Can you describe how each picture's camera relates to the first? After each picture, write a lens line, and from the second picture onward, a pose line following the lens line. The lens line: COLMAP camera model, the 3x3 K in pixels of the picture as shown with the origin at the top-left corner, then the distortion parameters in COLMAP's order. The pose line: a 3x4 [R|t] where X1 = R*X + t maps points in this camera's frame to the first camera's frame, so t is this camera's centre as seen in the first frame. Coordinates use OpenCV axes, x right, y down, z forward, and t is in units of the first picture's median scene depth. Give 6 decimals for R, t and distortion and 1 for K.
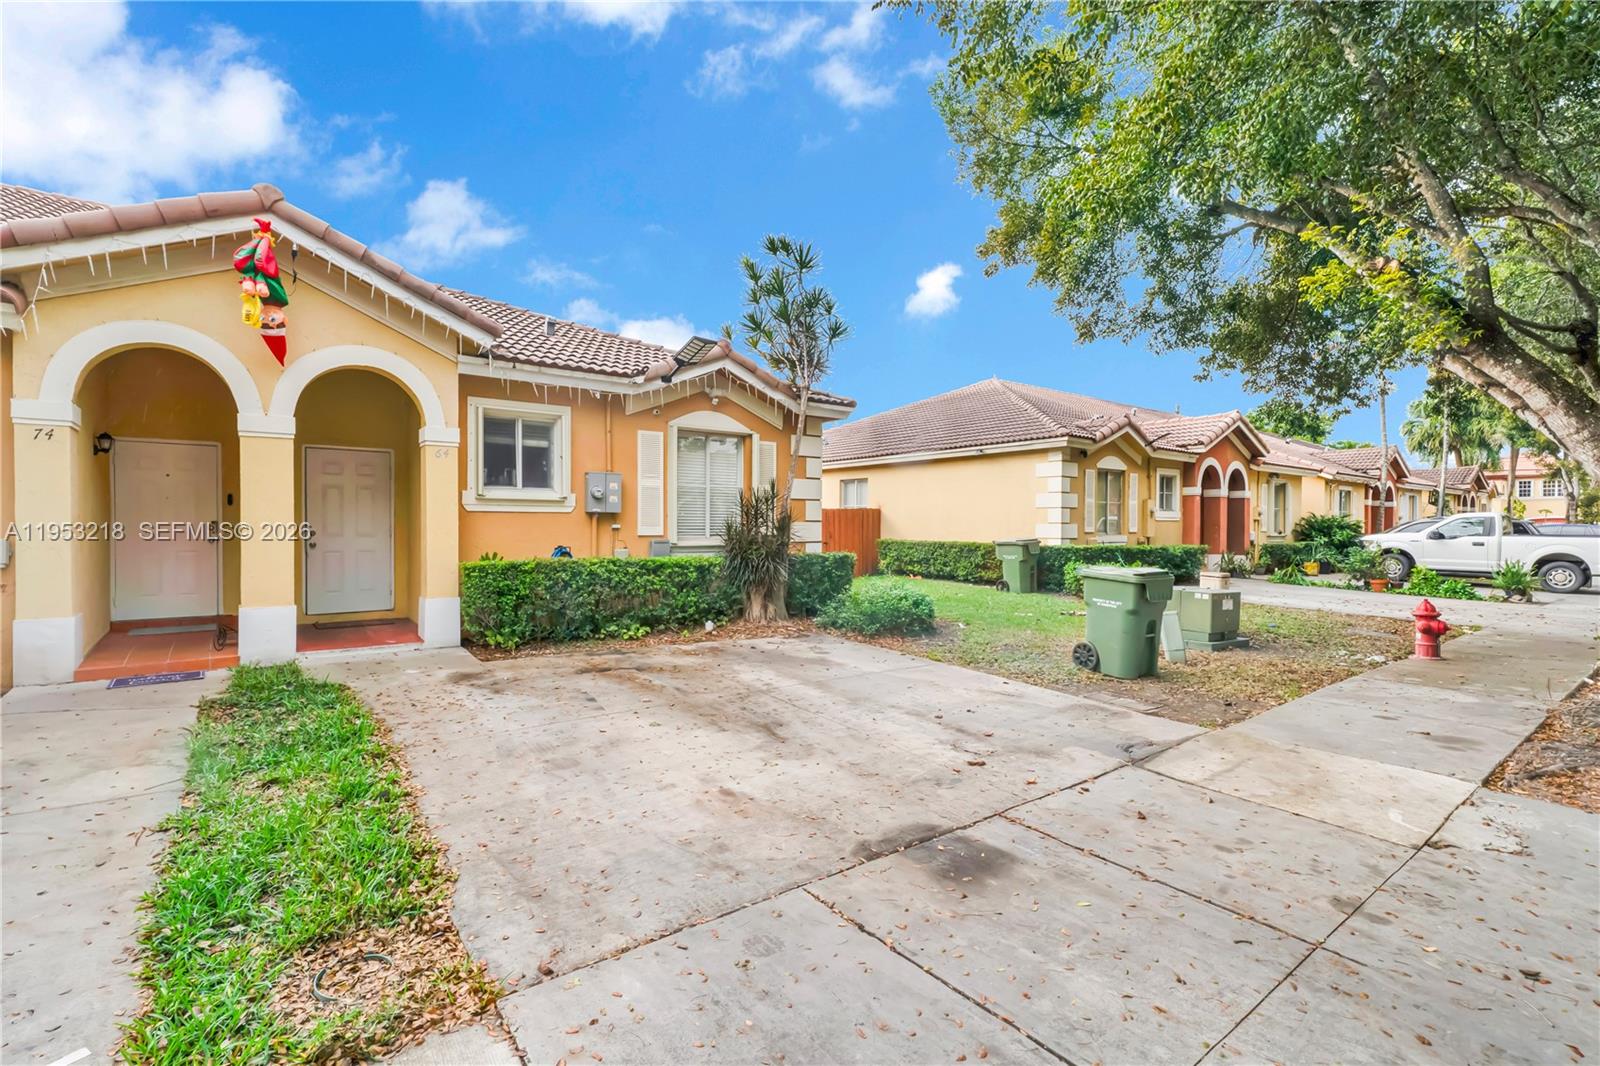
lens RADIAL K [[729.9, 0, 796.0], [0, 729.9, 534.5], [0, 0, 1]] dist [-0.002595, 0.000293]
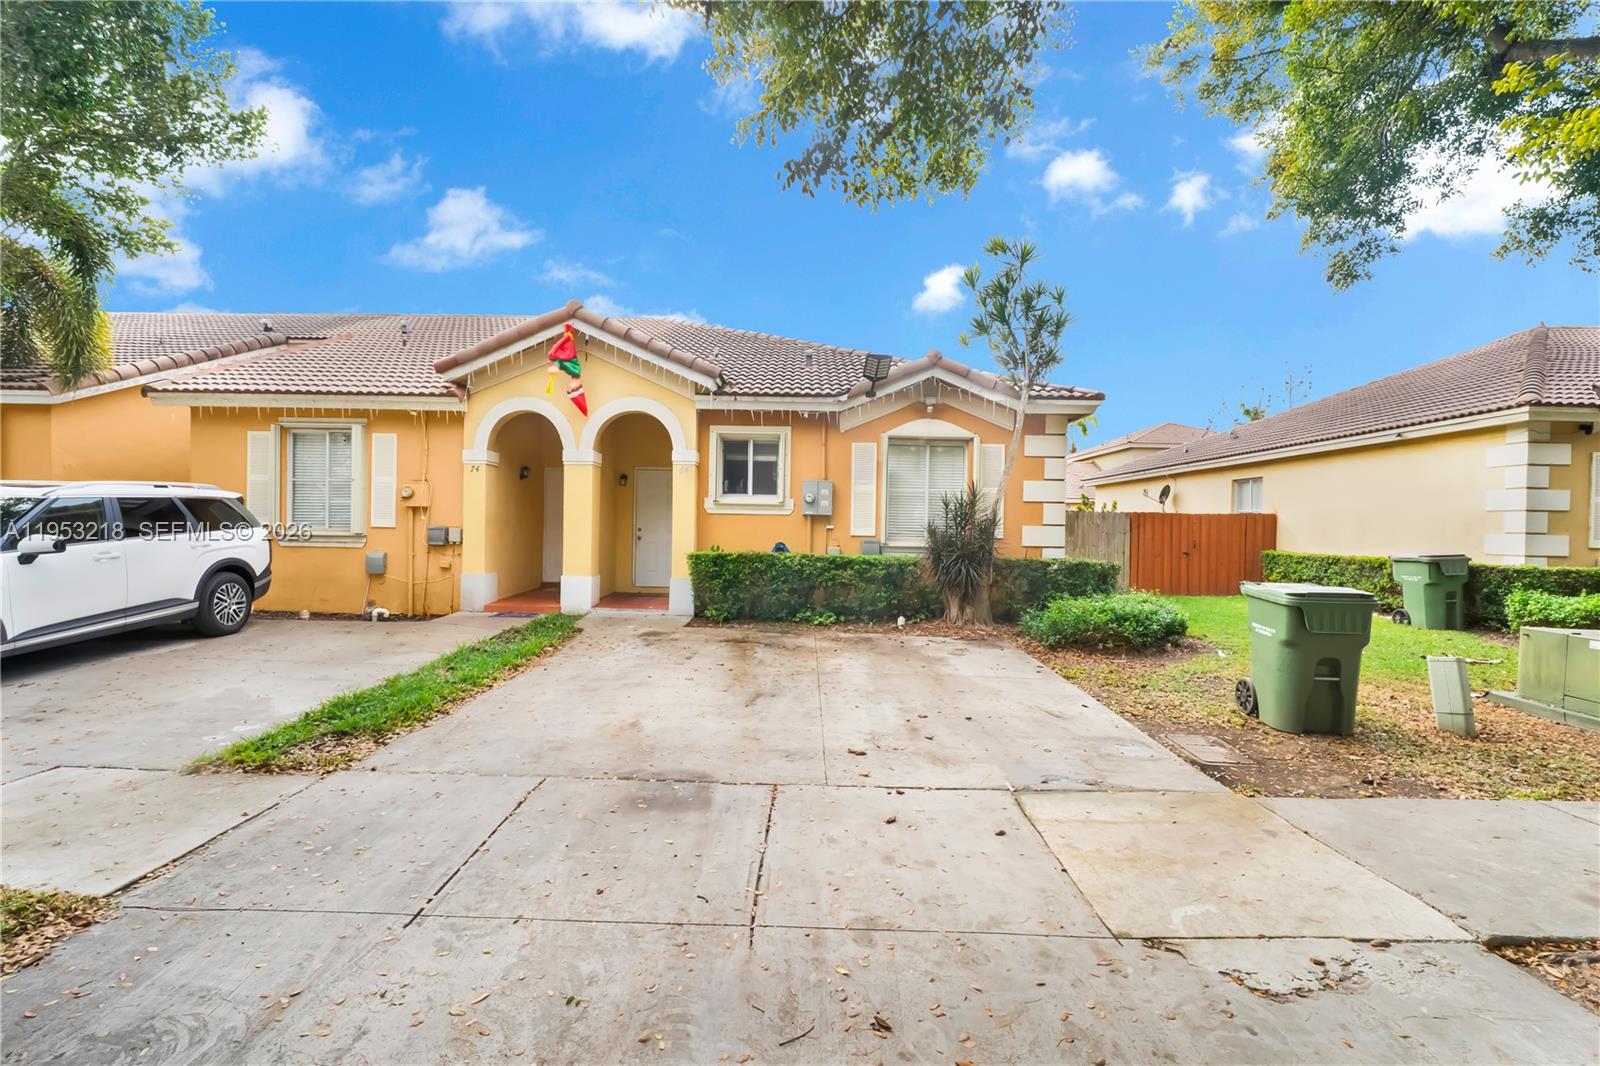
lens RADIAL K [[729.9, 0, 793.3], [0, 729.9, 529.2], [0, 0, 1]] dist [-0.002595, 0.000293]
pose [[0.783239, 0.011014, -0.621623, 0.472557], [-0.022628, 0.999686, -0.010799, 0.006547], [0.621309, 0.022524, 0.783242, 0.075185]]
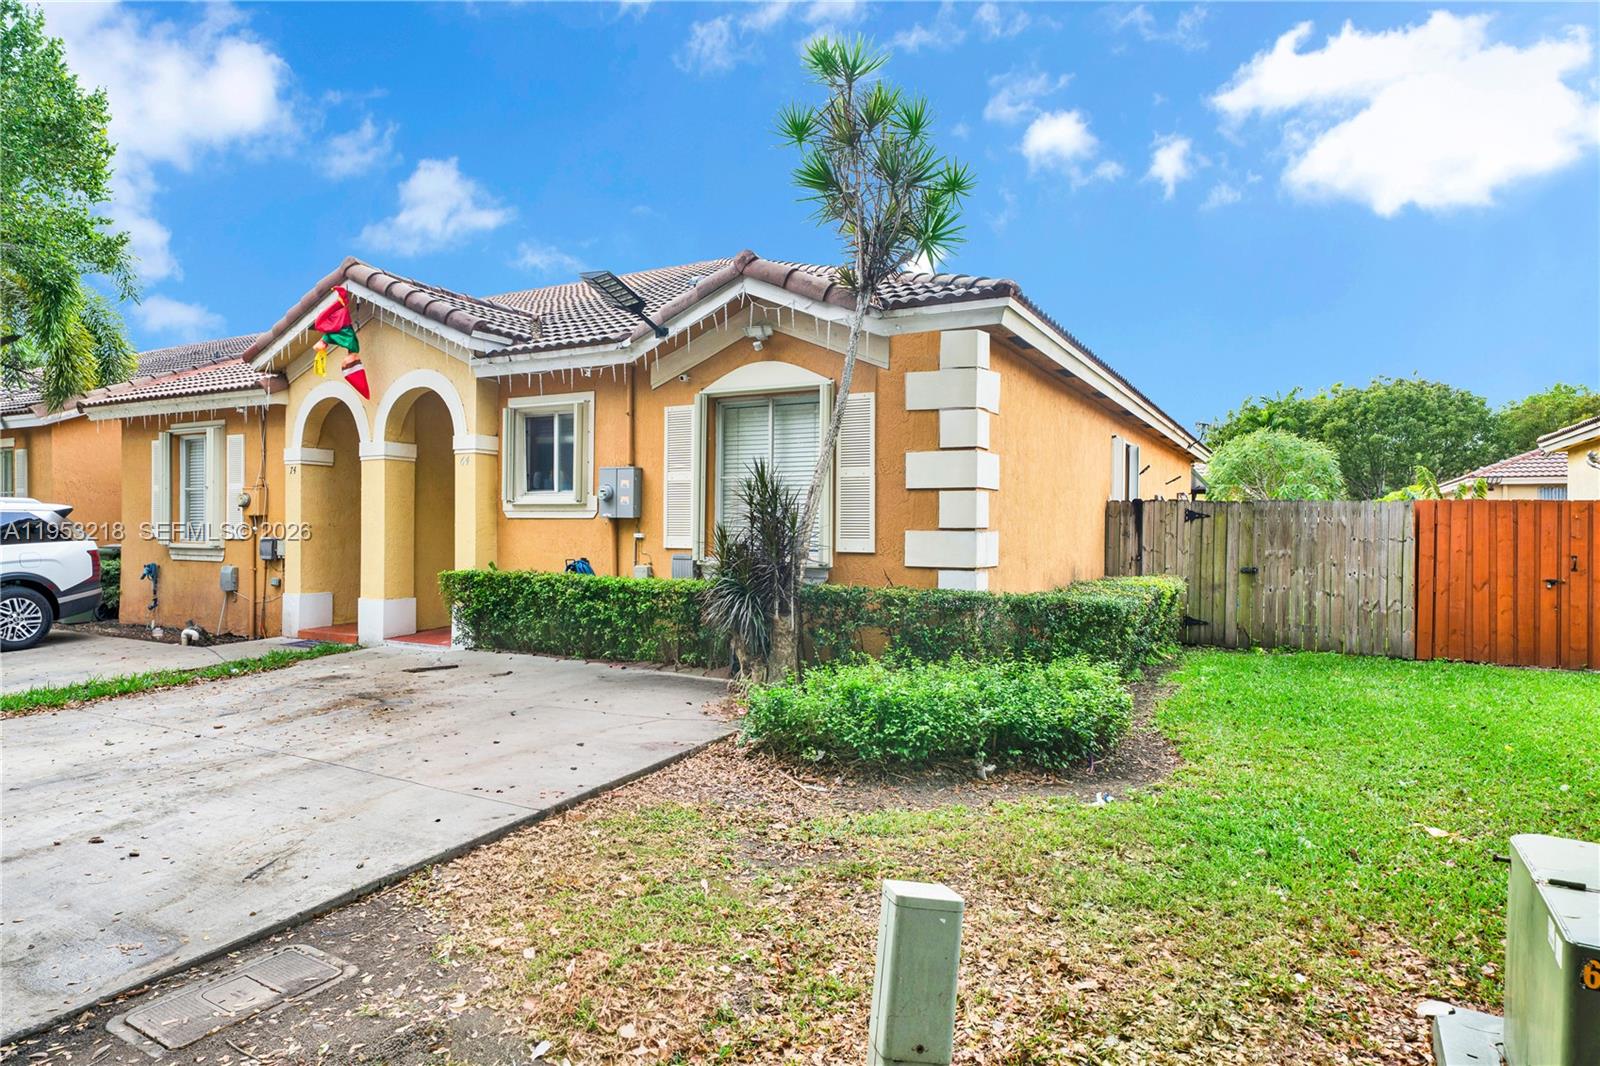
lens RADIAL K [[938.6, 0, 801.7], [0, 938.6, 528.4], [0, 0, 1]] dist [-0.006585, 0.000346]
pose [[0.394661, 0.000021, -0.918827, 0.821563], [-0.018169, 0.999805, -0.007781, -0.016106], [0.918647, 0.019765, 0.394584, 0.860735]]
